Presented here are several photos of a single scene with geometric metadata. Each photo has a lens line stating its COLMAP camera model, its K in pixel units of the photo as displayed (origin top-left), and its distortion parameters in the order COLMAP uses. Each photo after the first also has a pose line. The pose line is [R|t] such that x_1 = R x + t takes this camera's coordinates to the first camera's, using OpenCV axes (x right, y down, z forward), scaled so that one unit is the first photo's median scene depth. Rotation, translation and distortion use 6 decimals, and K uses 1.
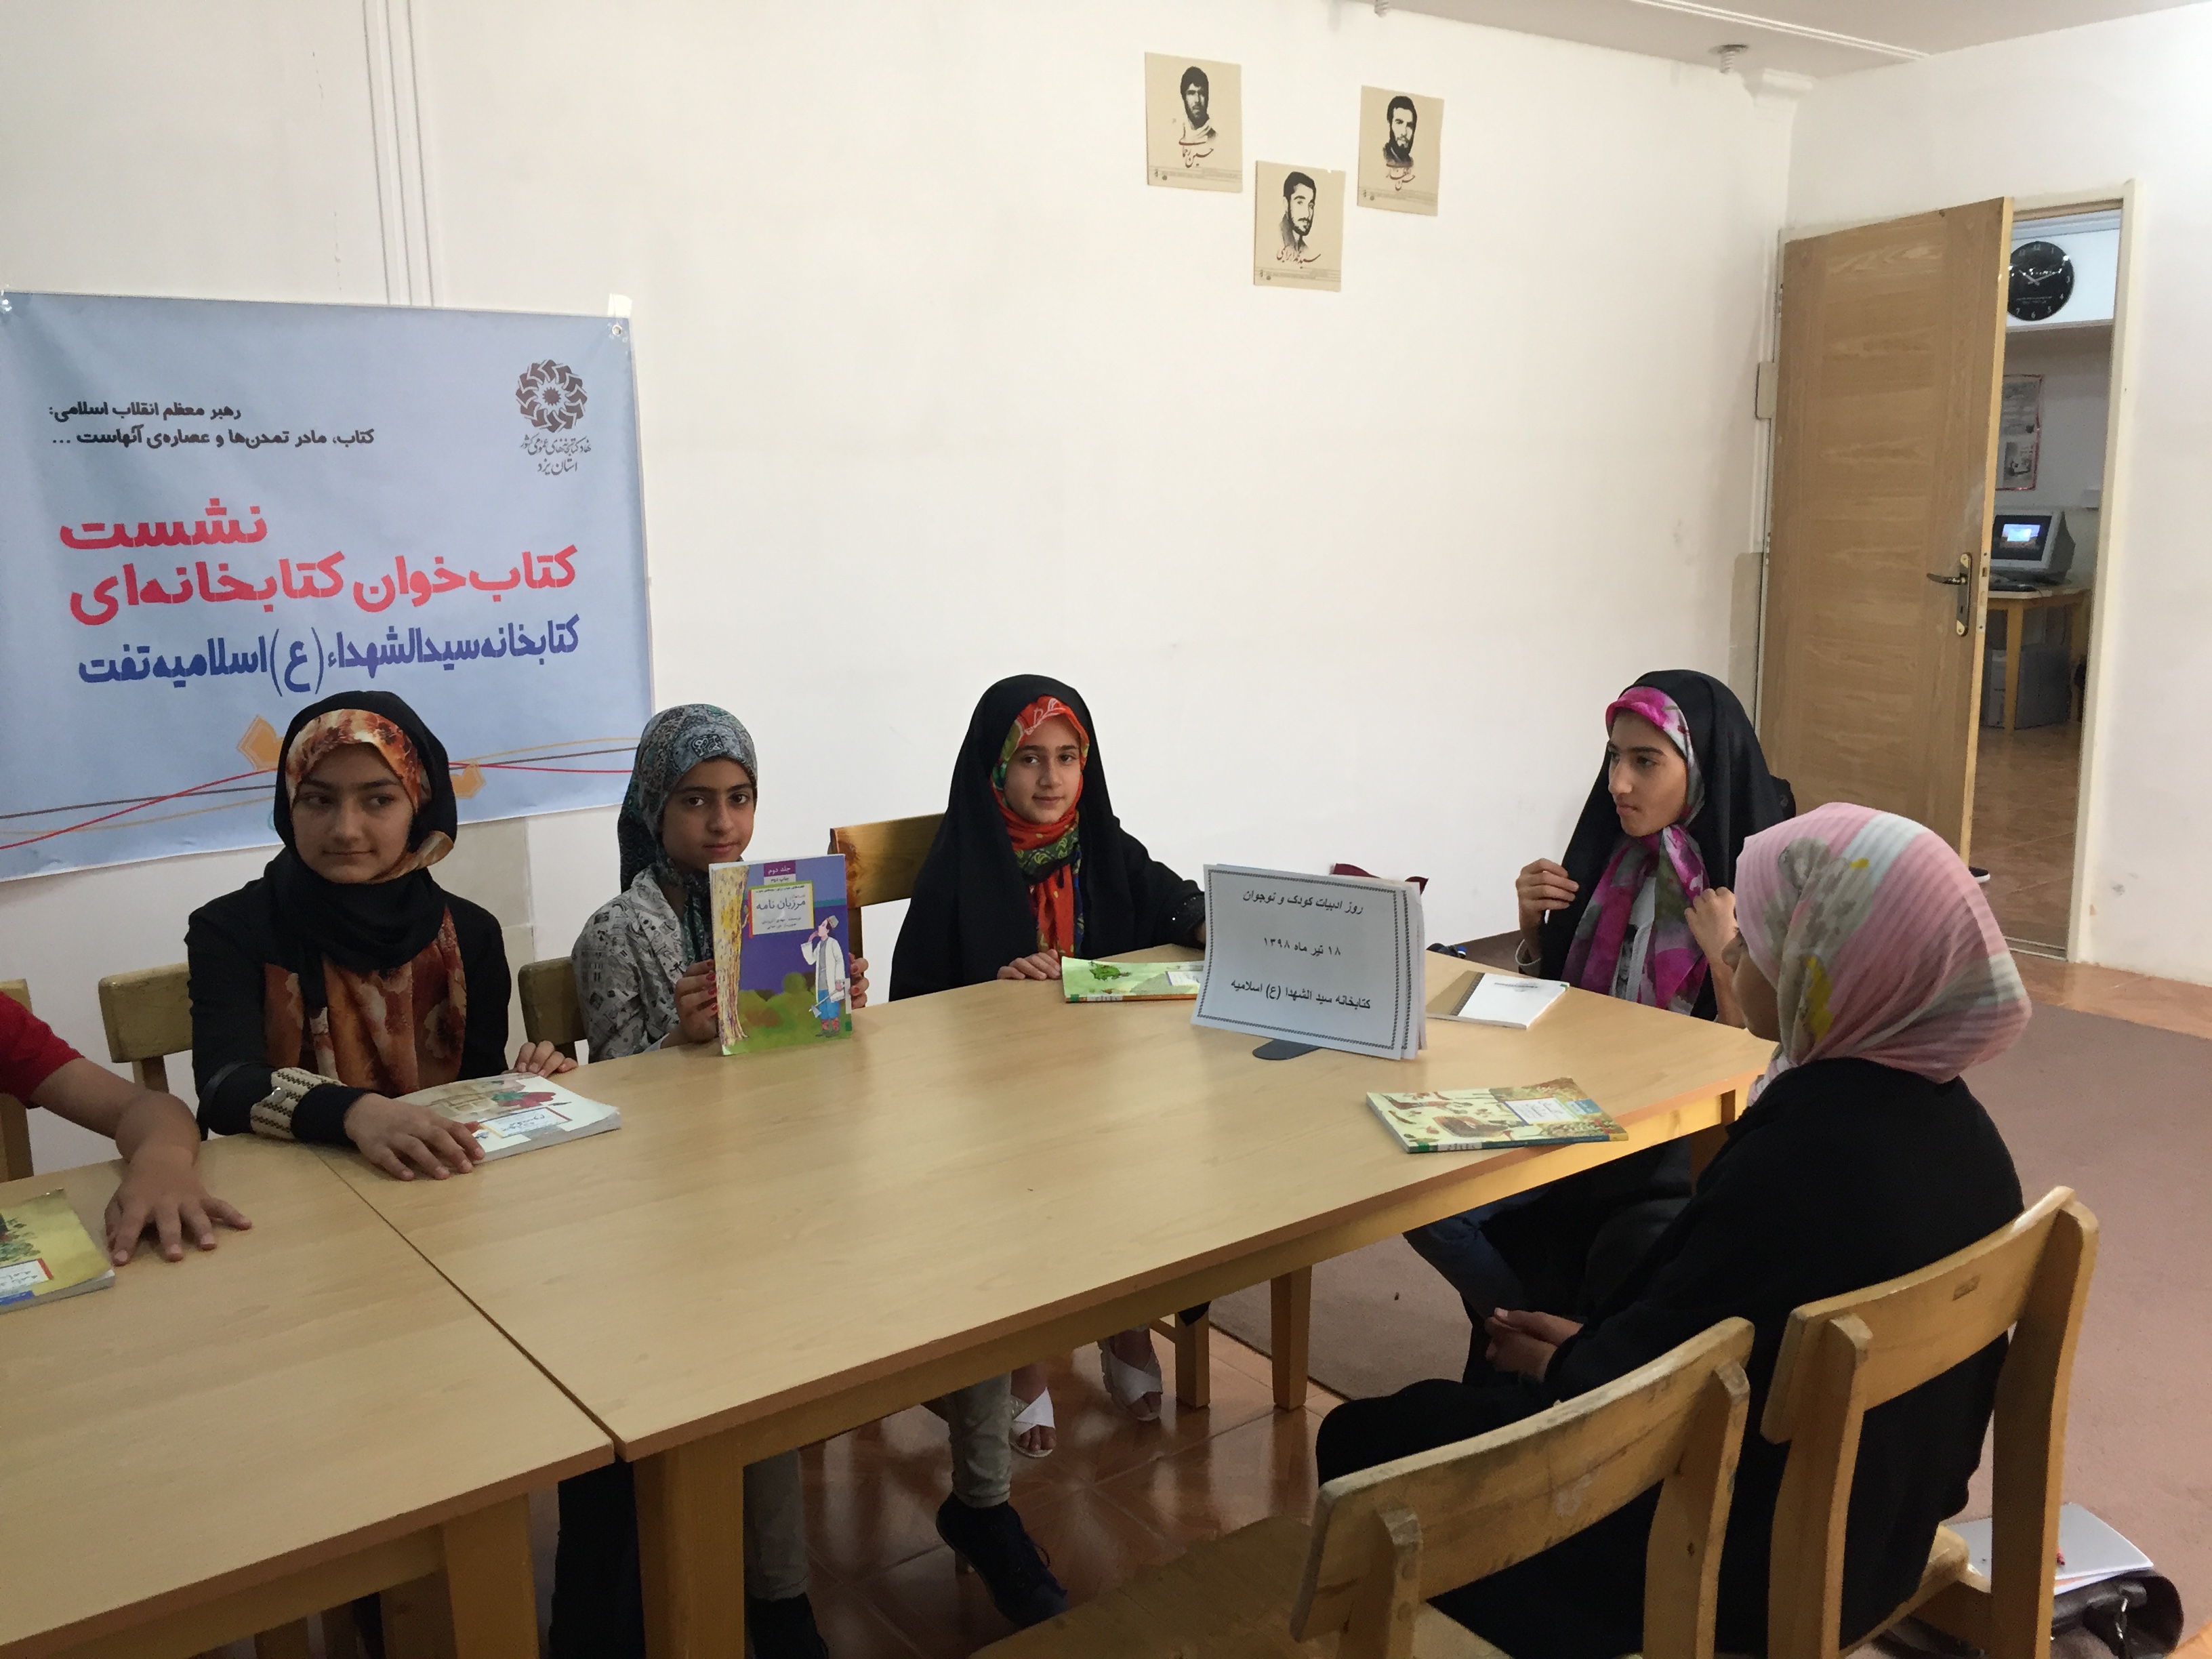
lens RADIAL K [[1898.3, 0, 1113.5], [0, 1898.3, 828.7], [0, 0, 1]] dist [0.081440, -0.133428]
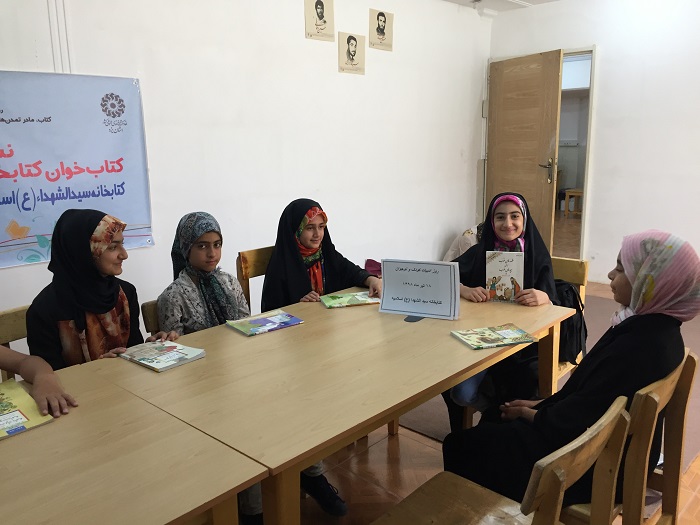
lens RADIAL K [[600.7, 0, 352.4], [0, 600.7, 262.3], [0, 0, 1]] dist [0.081440, -0.133428]
pose [[0.985504, -0.036895, 0.165591, -0.125983], [0.033664, 0.999185, 0.022277, 0.000578], [-0.166278, -0.016380, 0.985943, 0.049643]]
